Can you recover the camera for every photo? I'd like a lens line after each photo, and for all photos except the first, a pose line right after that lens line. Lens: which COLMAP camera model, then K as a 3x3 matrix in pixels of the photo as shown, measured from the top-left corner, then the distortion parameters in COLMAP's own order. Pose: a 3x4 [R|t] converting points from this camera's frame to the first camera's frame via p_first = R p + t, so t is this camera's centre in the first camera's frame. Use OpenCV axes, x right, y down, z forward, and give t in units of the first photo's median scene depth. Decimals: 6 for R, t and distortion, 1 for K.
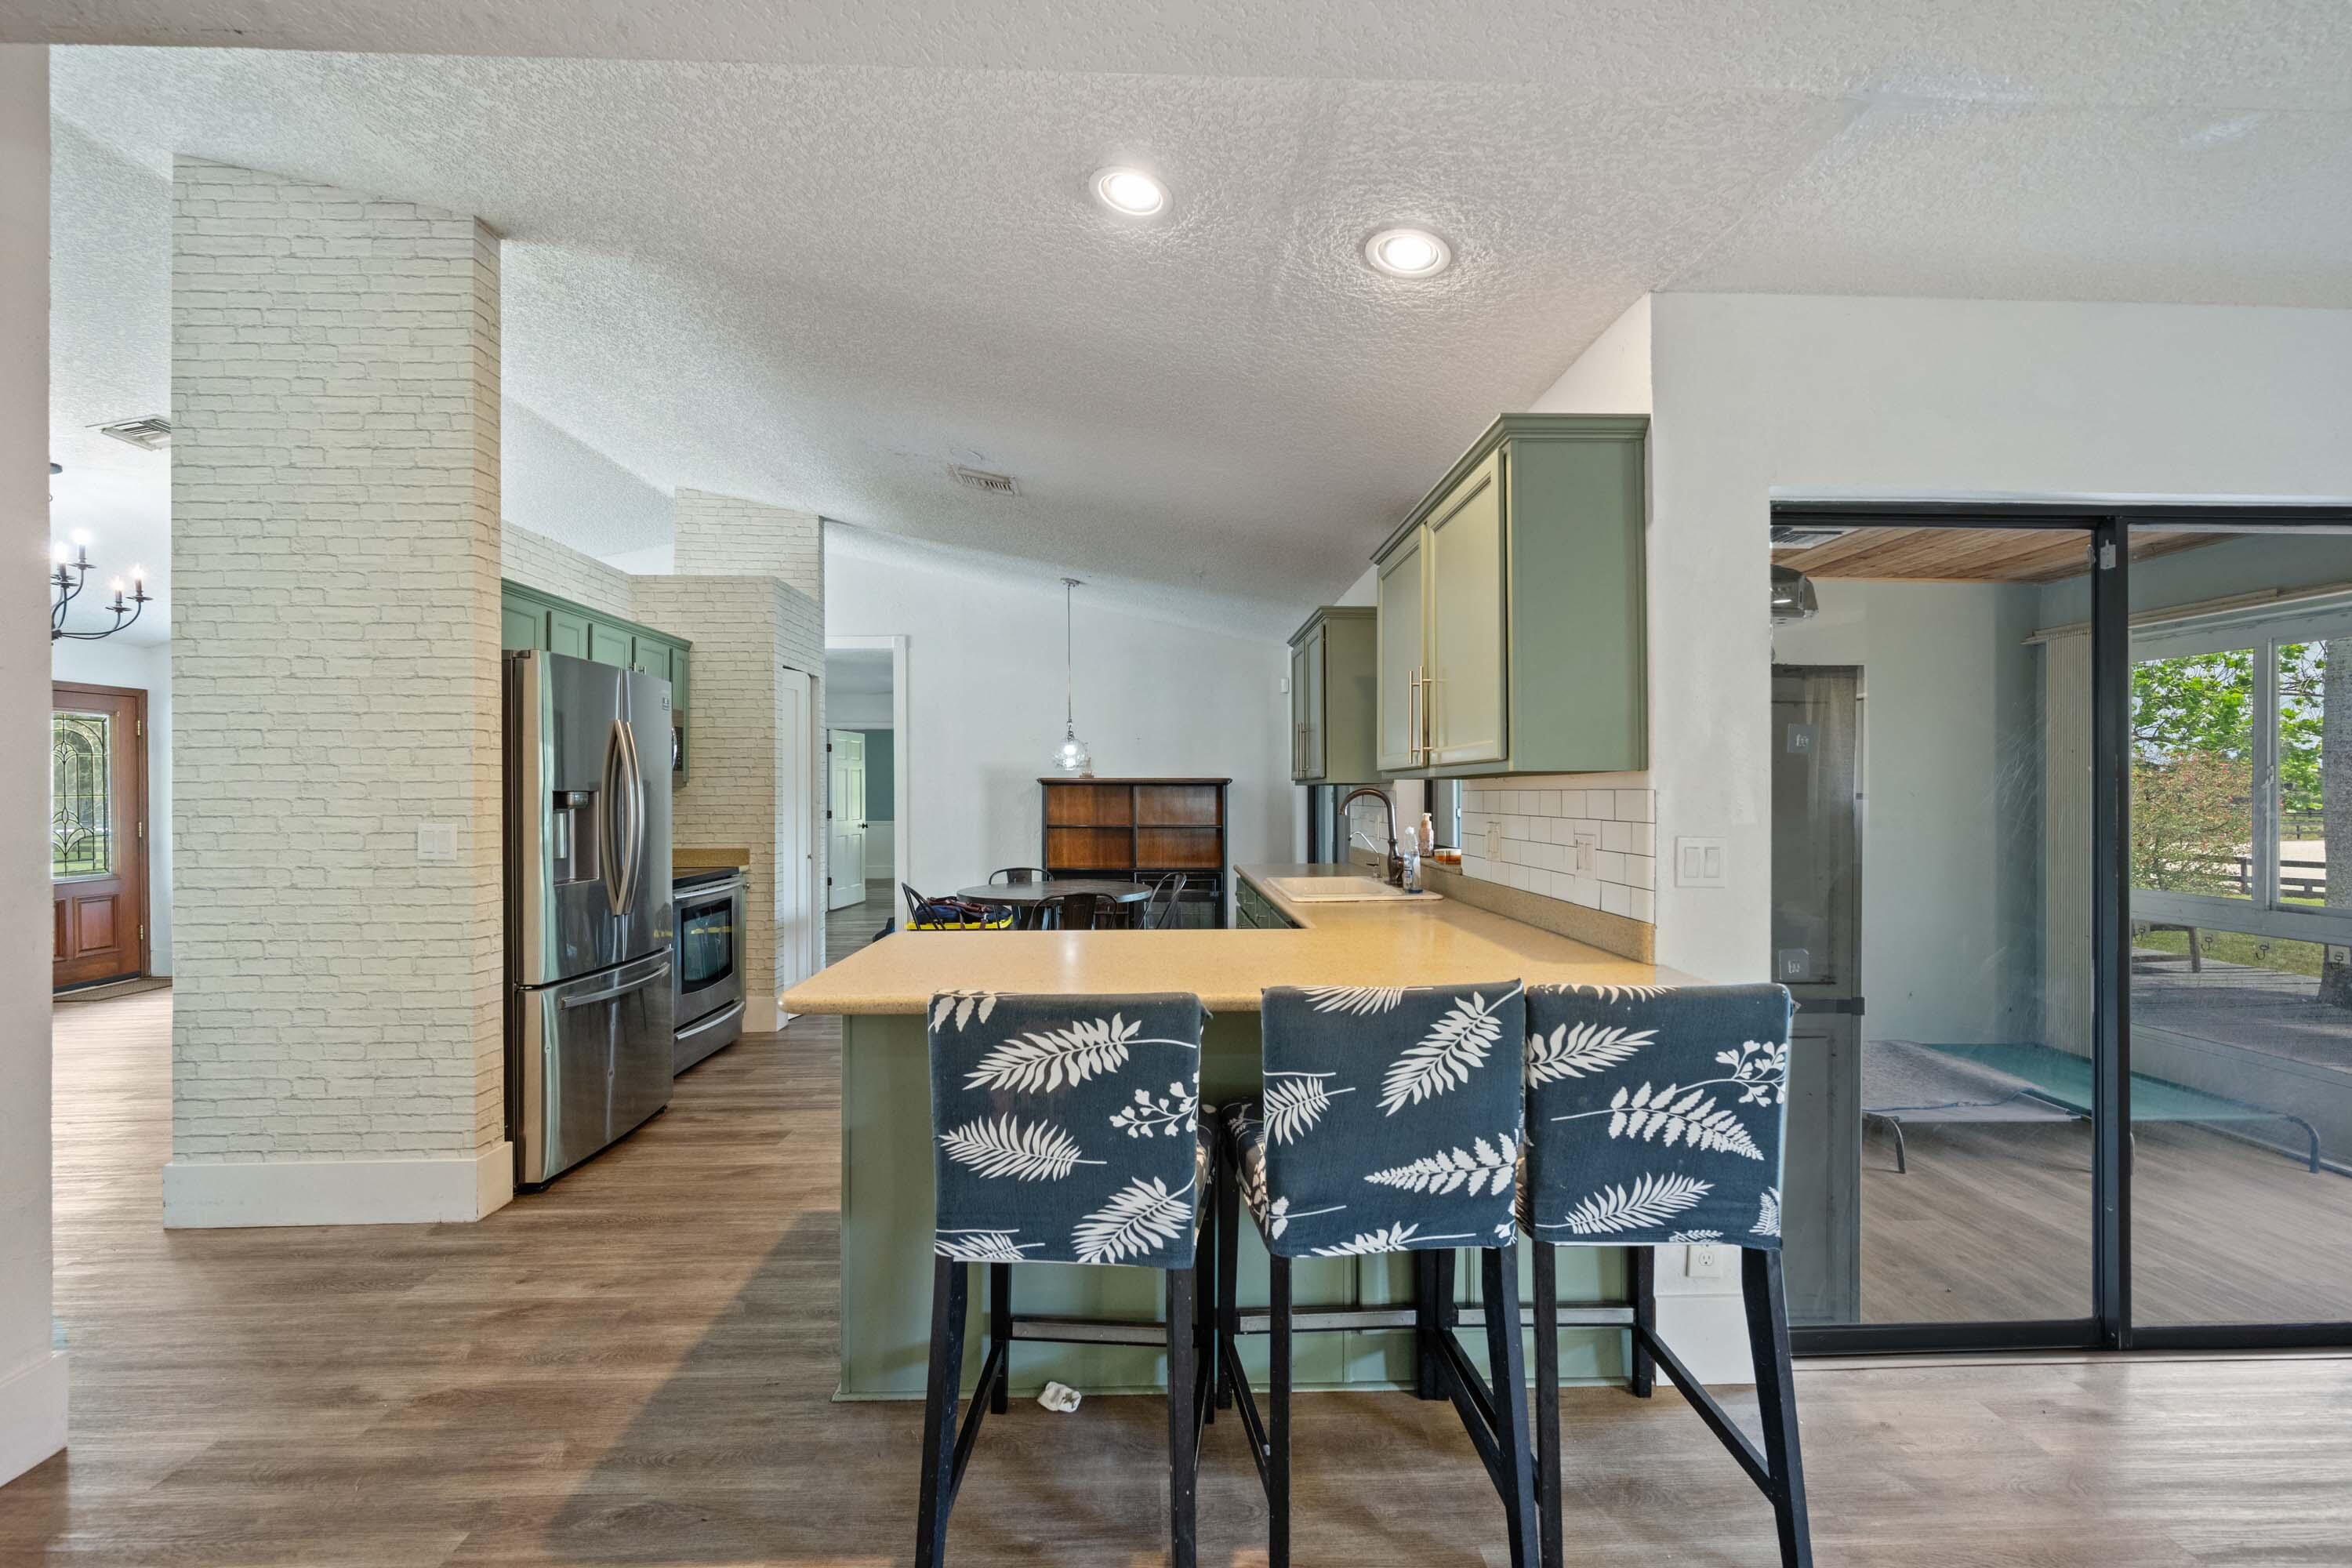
lens RADIAL K [[1011.2, 0, 1173.4], [0, 1011.2, 798.9], [0, 0, 1]] dist [-0.001146, 0.000305]
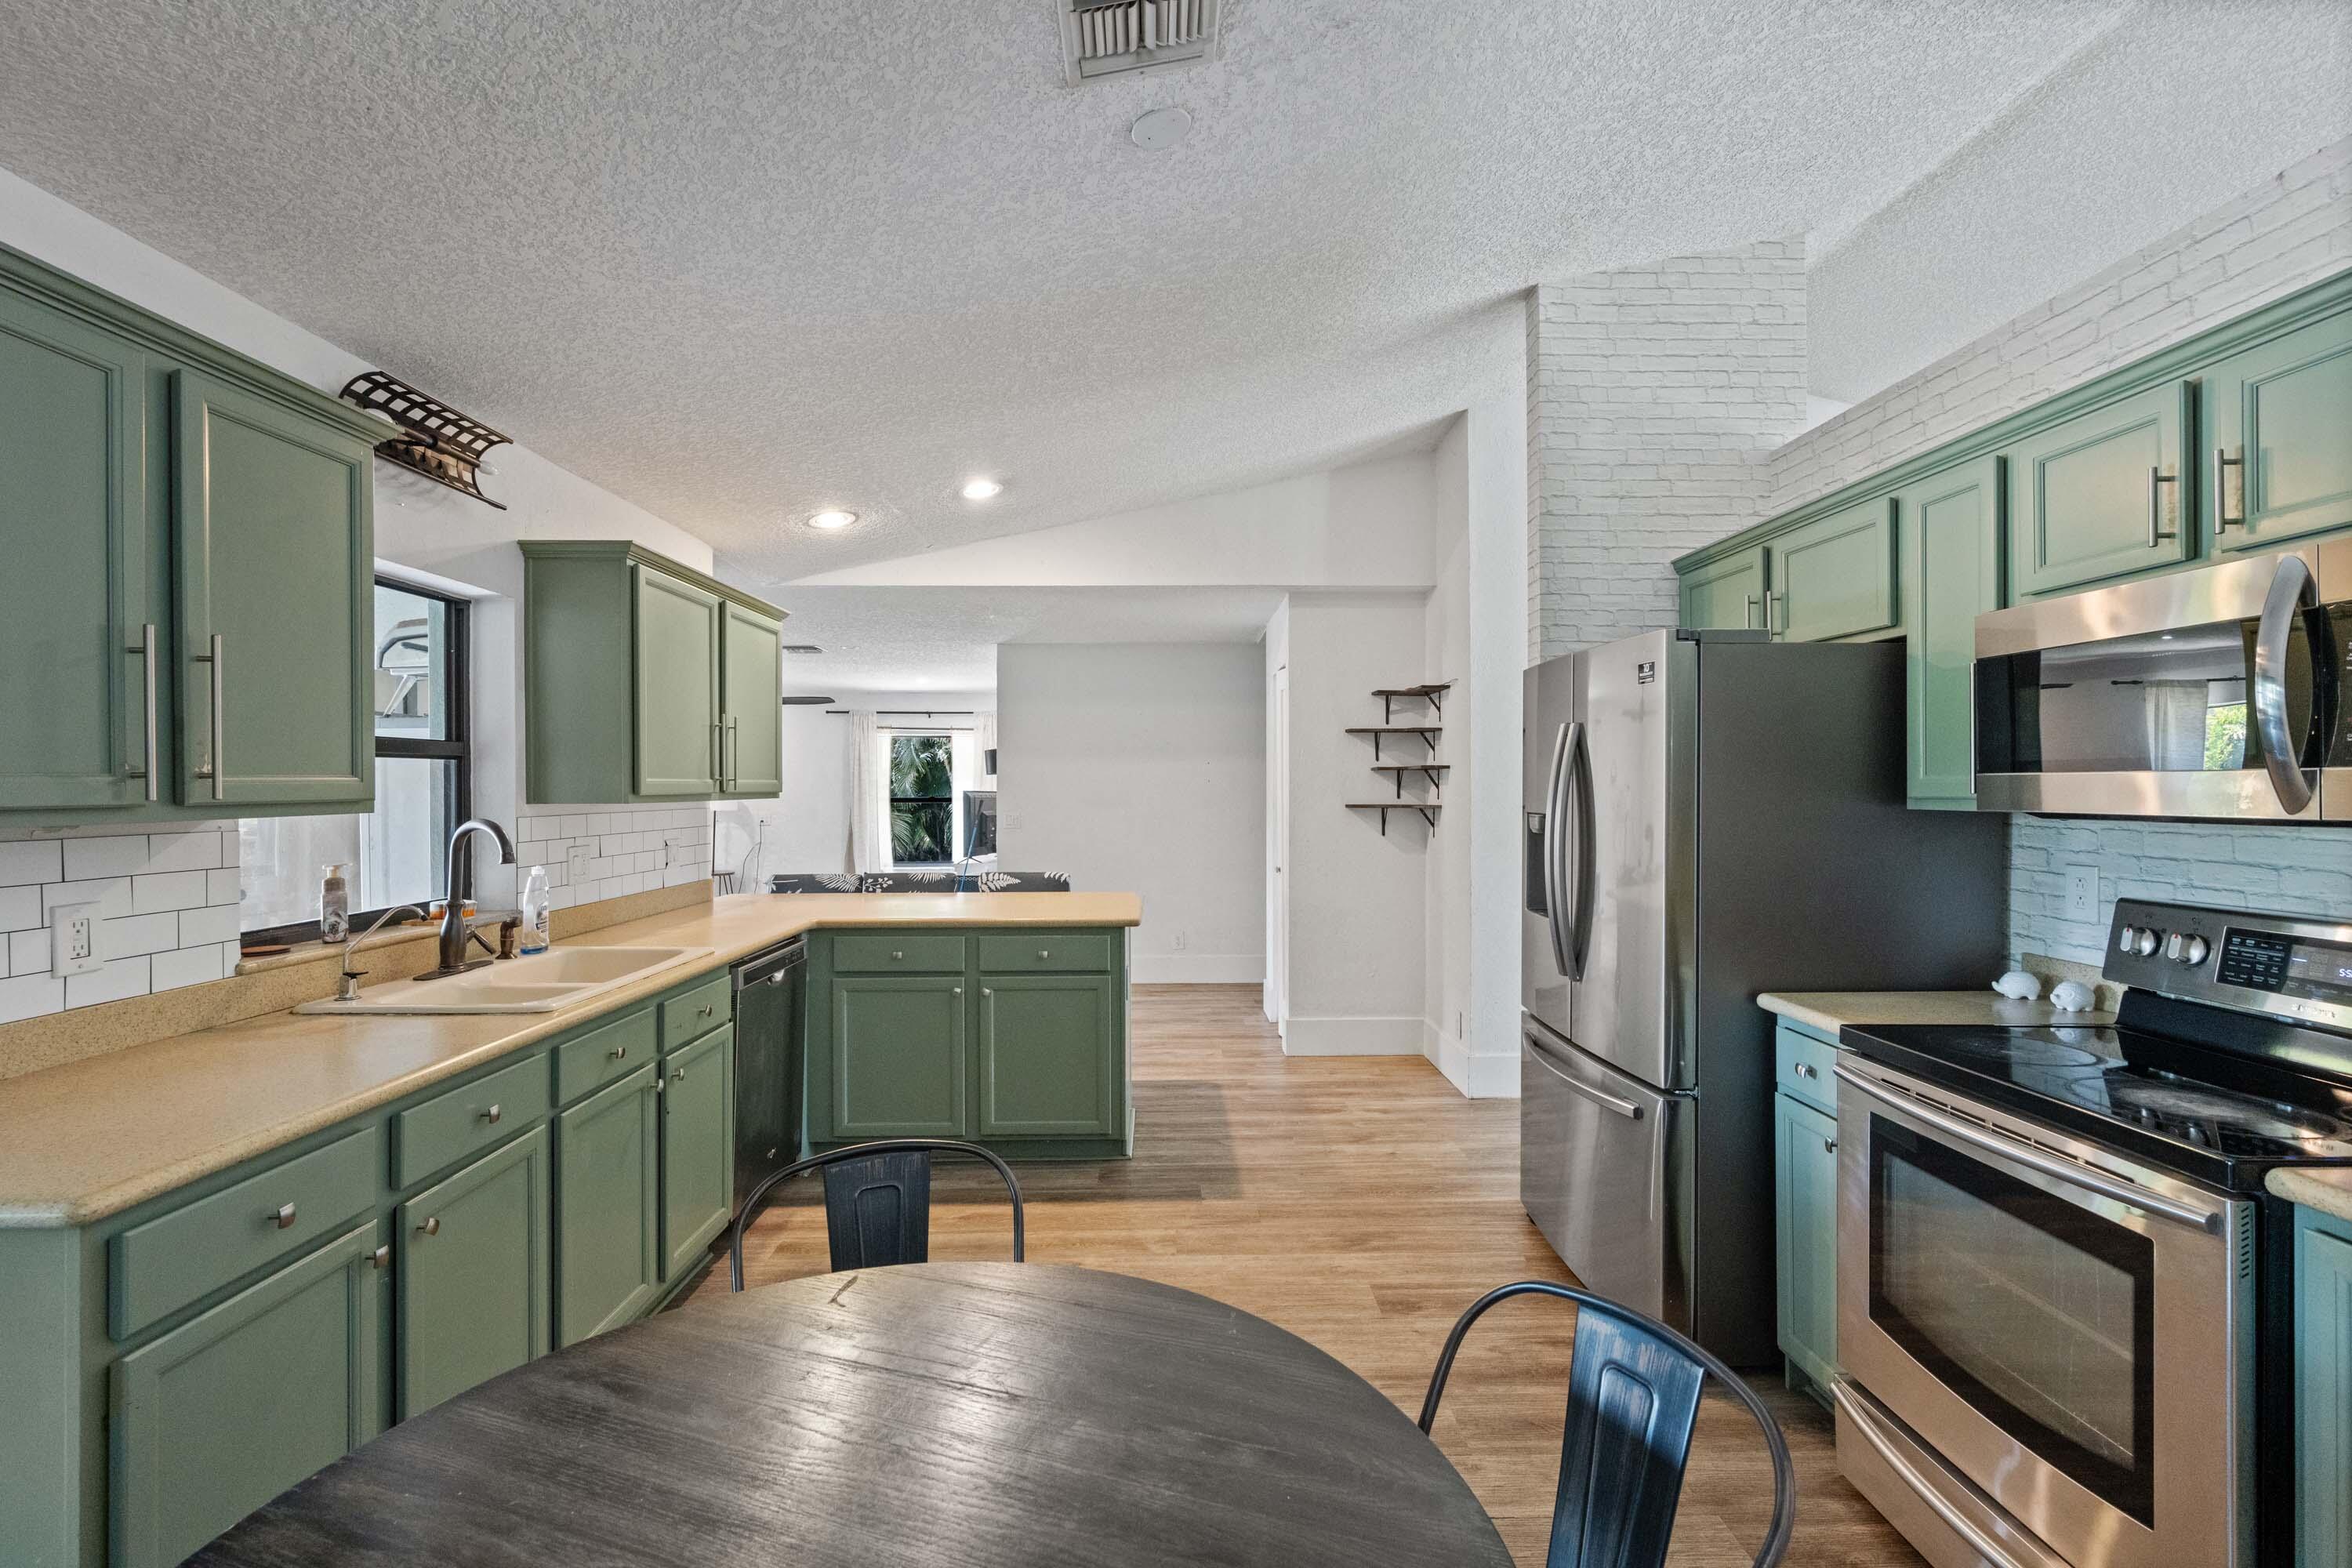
lens RADIAL K [[1011.2, 0, 1179.8], [0, 1011.2, 784.4], [0, 0, 1]] dist [-0.001146, 0.000305]
pose [[-0.999990, 0.004168, -0.001780, -0.401150], [0.004158, 0.999974, 0.005940, -0.061928], [0.001805, 0.005933, -0.999981, 2.837528]]
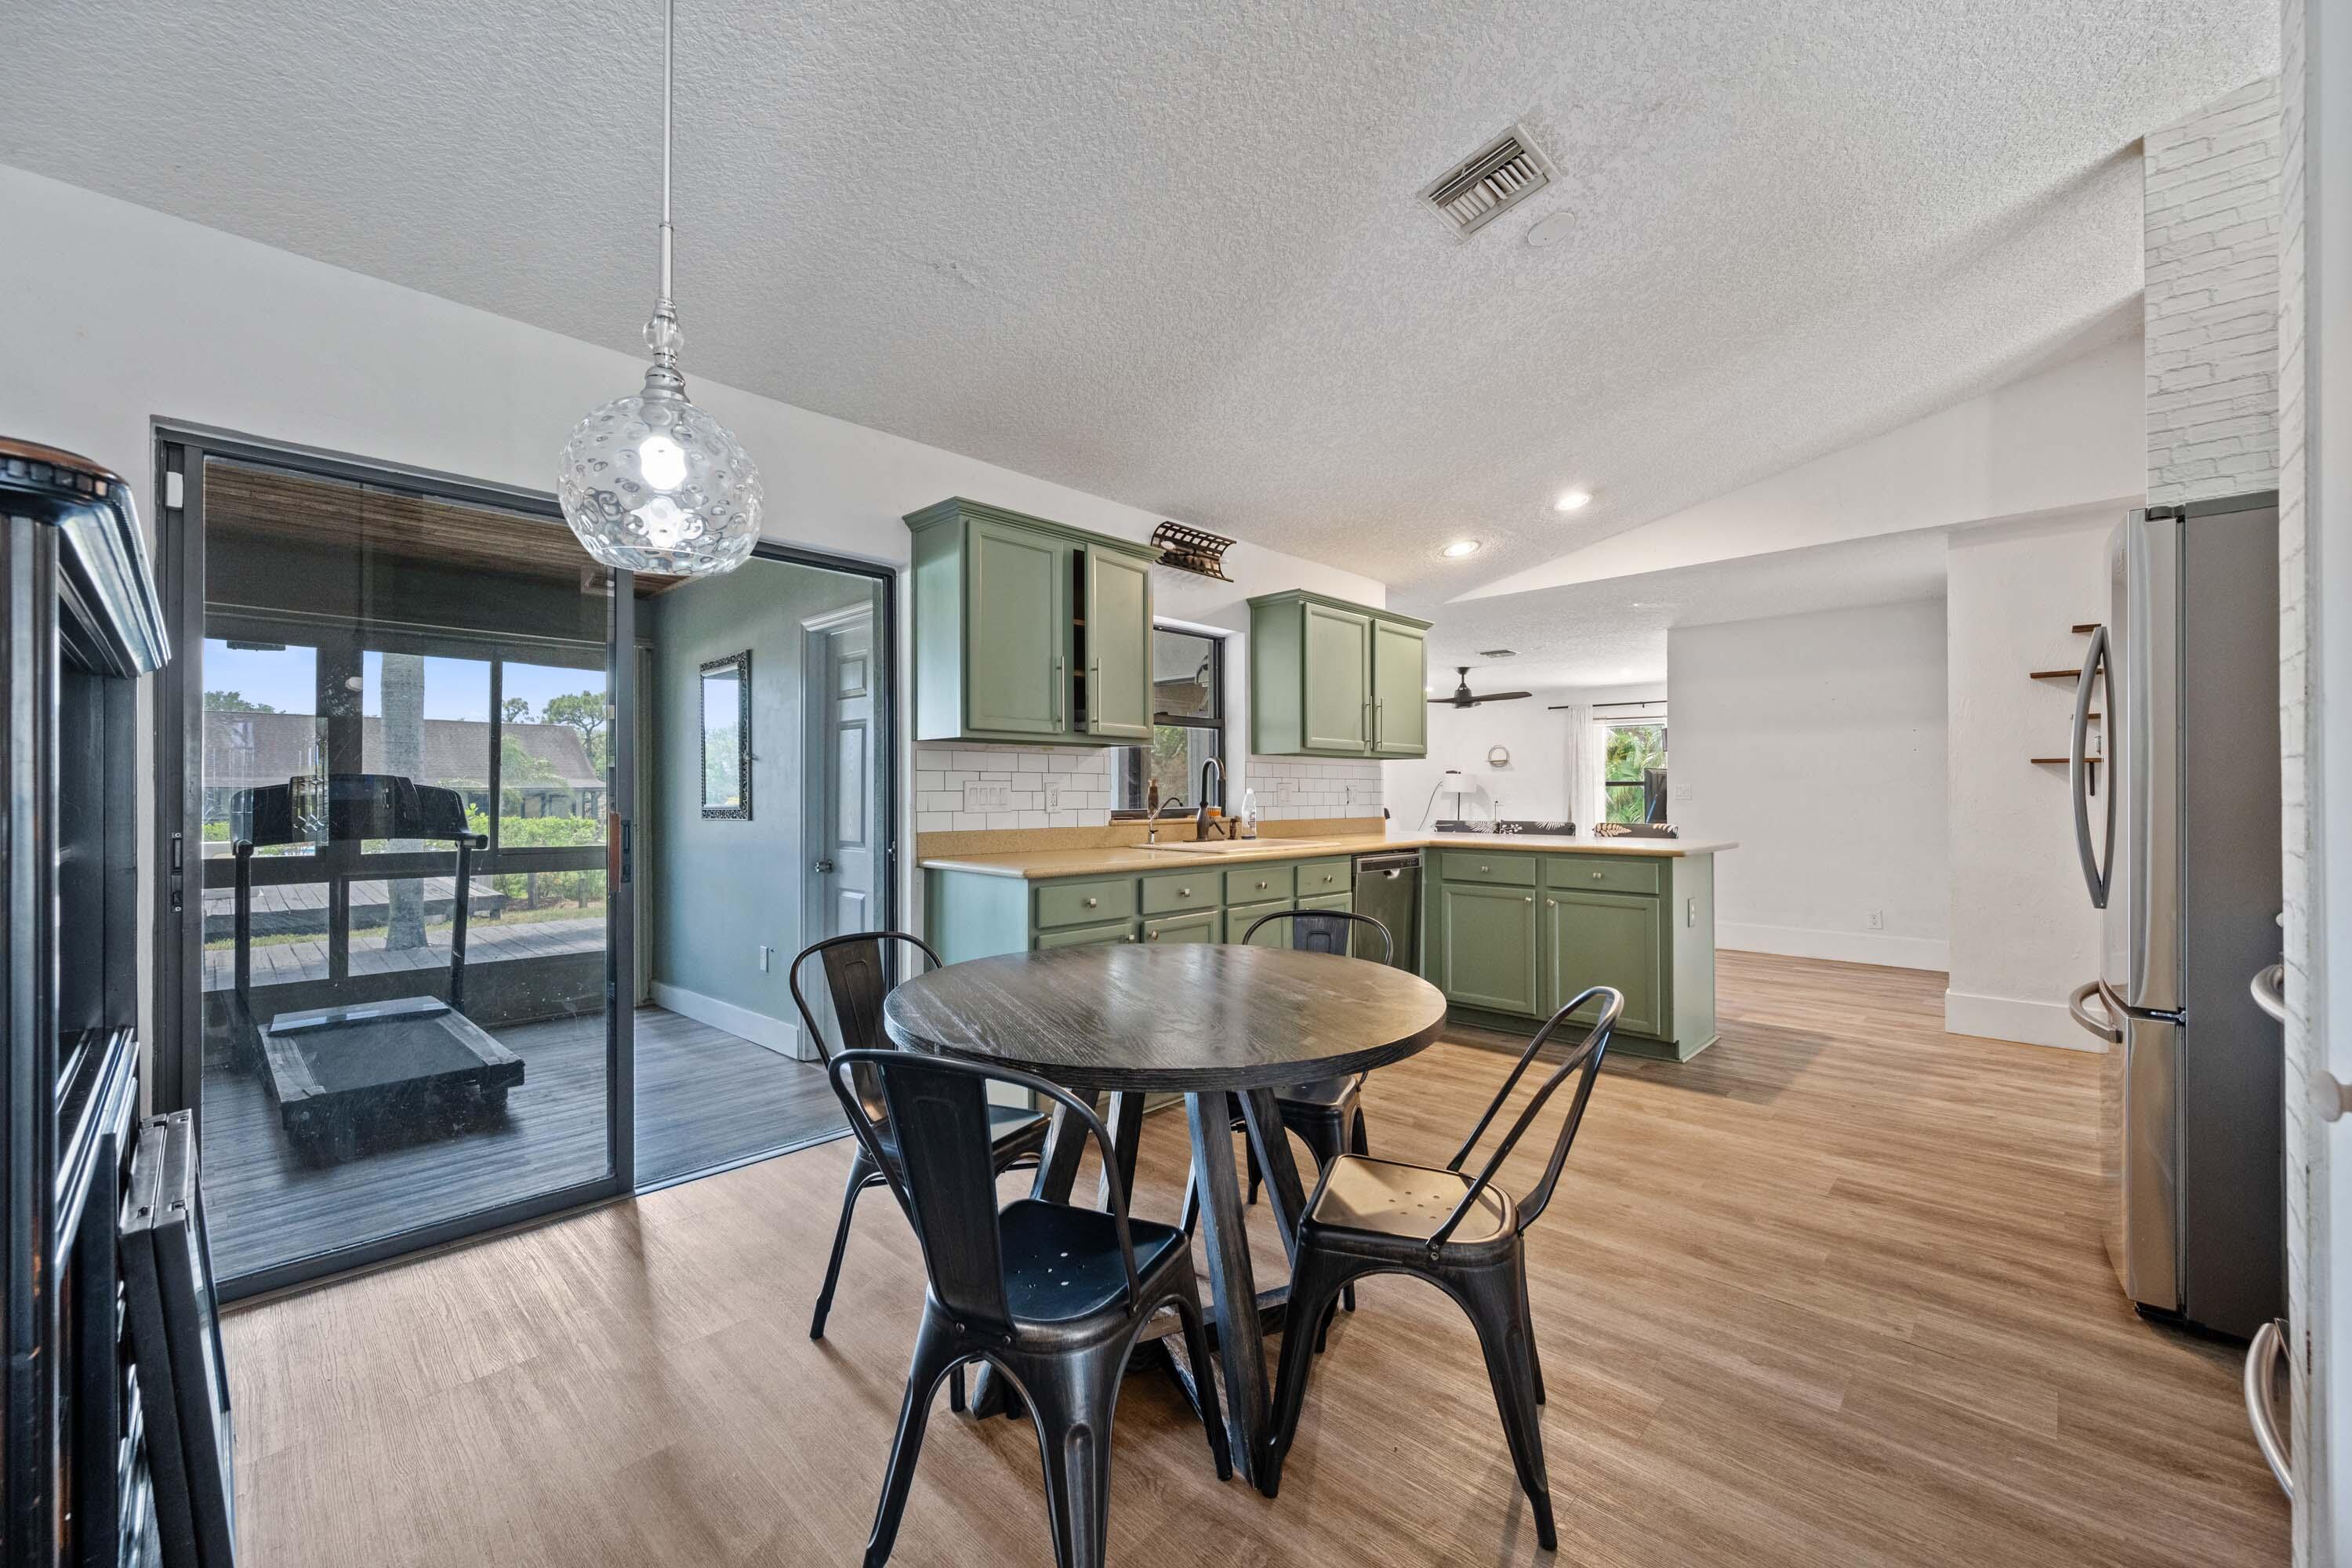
lens RADIAL K [[950.0, 0, 1184.0], [0, 950.0, 790.6], [0, 0, 1]] dist [0.001046, -0.001022]
pose [[-0.702497, 0.008356, 0.711637, -0.928004], [0.006471, 0.999965, -0.005354, 0.056529], [-0.711657, 0.000843, -0.702527, 3.085930]]
